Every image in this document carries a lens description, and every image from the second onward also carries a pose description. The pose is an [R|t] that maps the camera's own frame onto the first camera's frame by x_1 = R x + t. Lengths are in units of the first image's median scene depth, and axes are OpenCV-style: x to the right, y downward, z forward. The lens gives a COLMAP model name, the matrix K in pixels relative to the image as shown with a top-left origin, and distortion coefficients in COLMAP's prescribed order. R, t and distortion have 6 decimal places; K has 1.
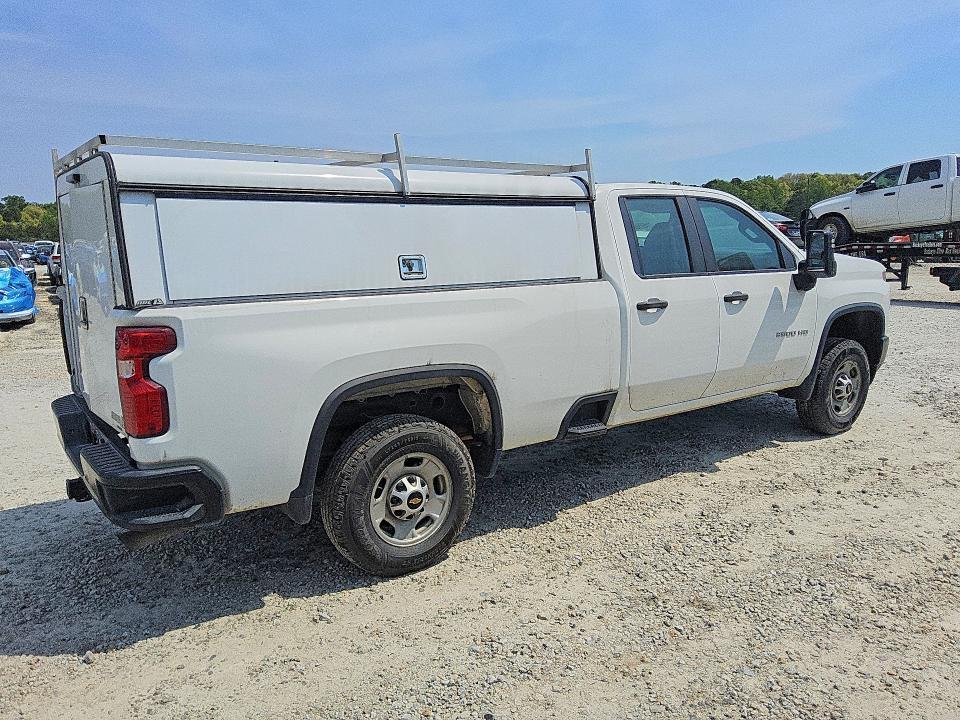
lens RADIAL K [[741.5, 0, 480.0], [0, 741.5, 360.0], [0, 0, 1]] dist [0.008289, -0.000656]
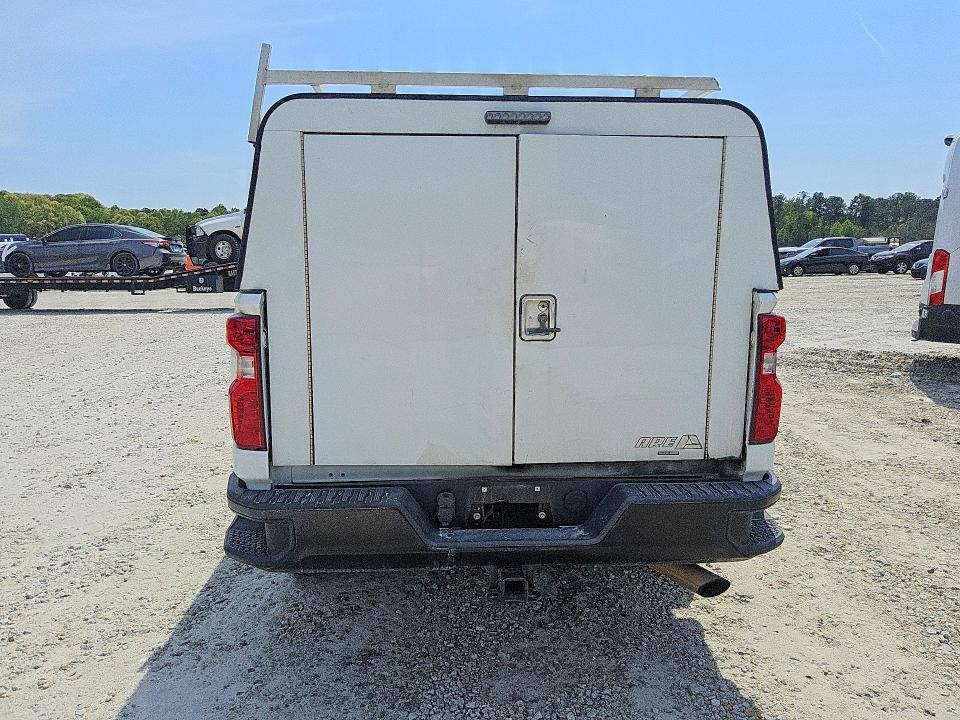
lens RADIAL K [[741.5, 0, 480.0], [0, 741.5, 360.0], [0, 0, 1]] dist [0.008289, -0.000656]
pose [[0.532060, -0.112970, 0.839136, -0.201976], [0.139048, 0.989262, 0.045017, -0.011181], [-0.835211, 0.092728, 0.542055, 0.120152]]
